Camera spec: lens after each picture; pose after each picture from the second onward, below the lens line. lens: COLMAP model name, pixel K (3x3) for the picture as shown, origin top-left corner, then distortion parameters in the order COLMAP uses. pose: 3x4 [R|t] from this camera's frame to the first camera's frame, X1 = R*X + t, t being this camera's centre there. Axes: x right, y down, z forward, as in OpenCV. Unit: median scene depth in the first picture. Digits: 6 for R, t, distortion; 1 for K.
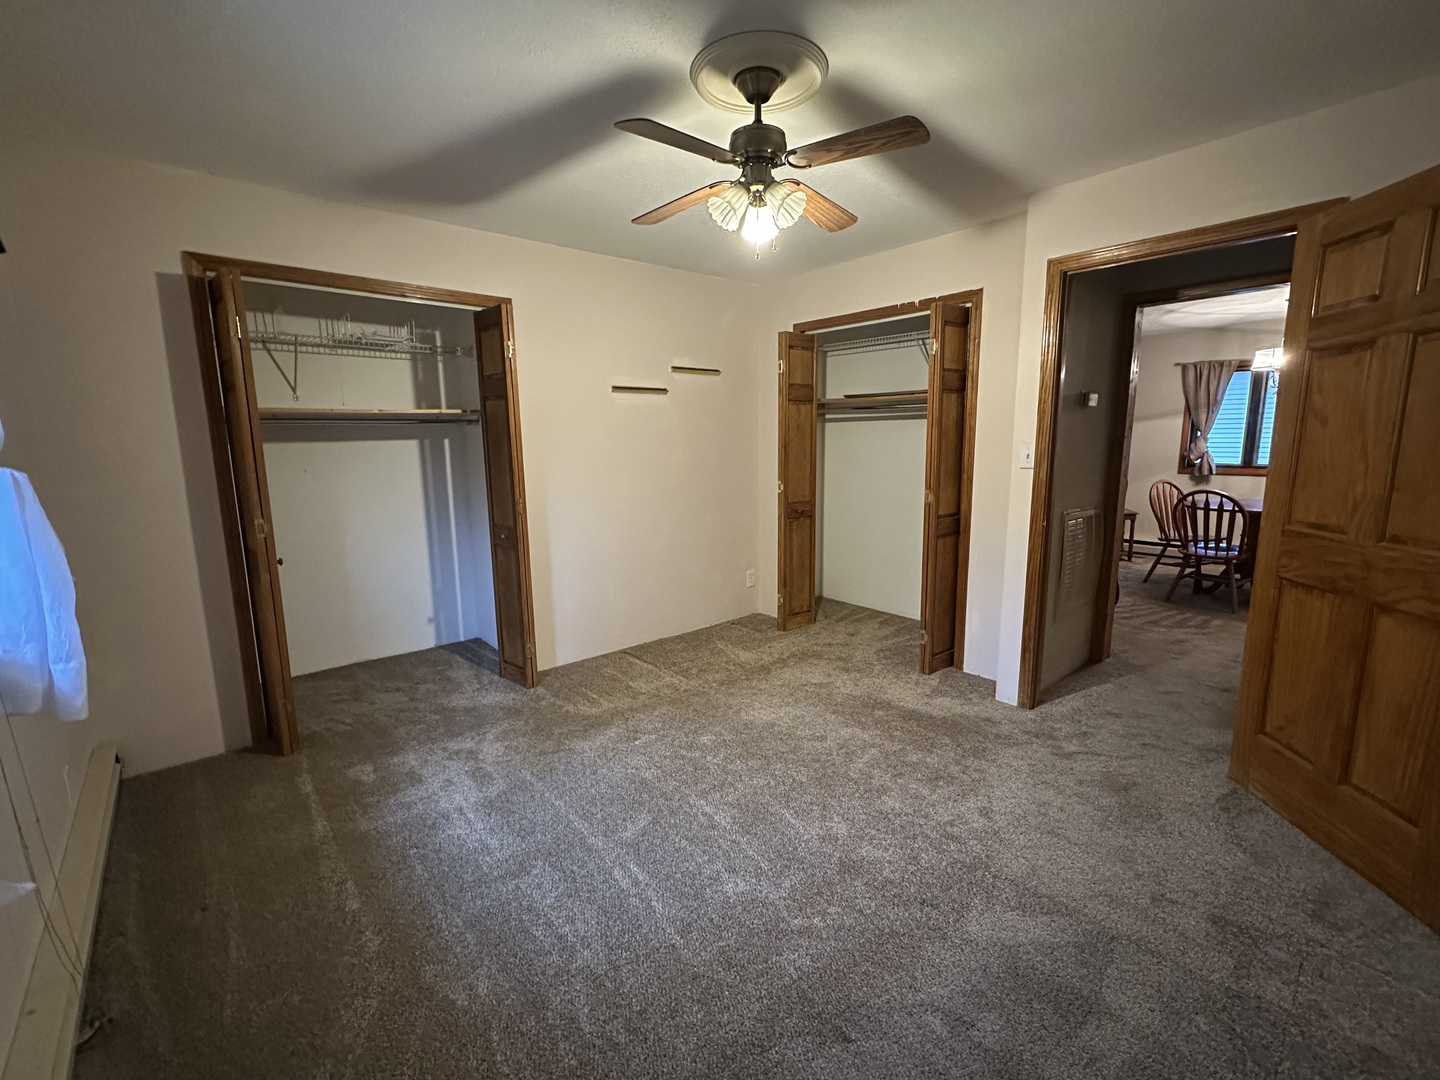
lens RADIAL K [[628.7, 0, 720.0], [0, 628.7, 540.0], [0, 0, 1]] dist [-0.000737, 0.000397]
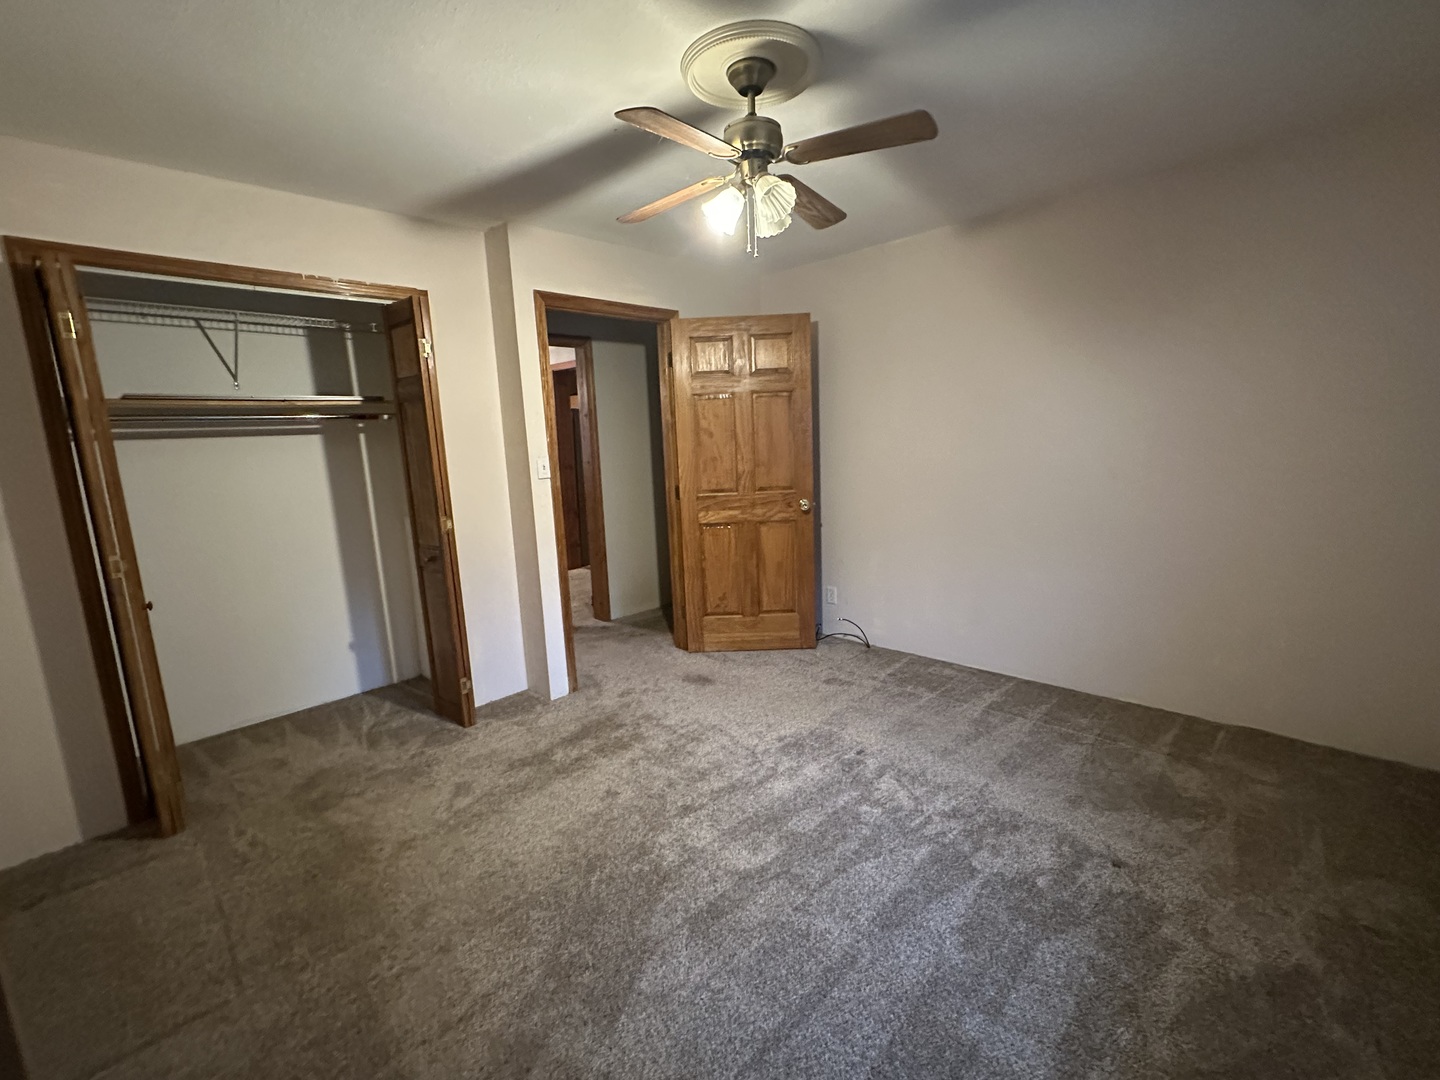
lens RADIAL K [[628.7, 0, 720.0], [0, 628.7, 540.0], [0, 0, 1]] dist [-0.000737, 0.000397]
pose [[-0.079569, -0.157713, 0.984274, -0.603890], [0.199815, 0.964841, 0.170752, -0.132722], [-0.976597, 0.210260, -0.045257, 0.752780]]
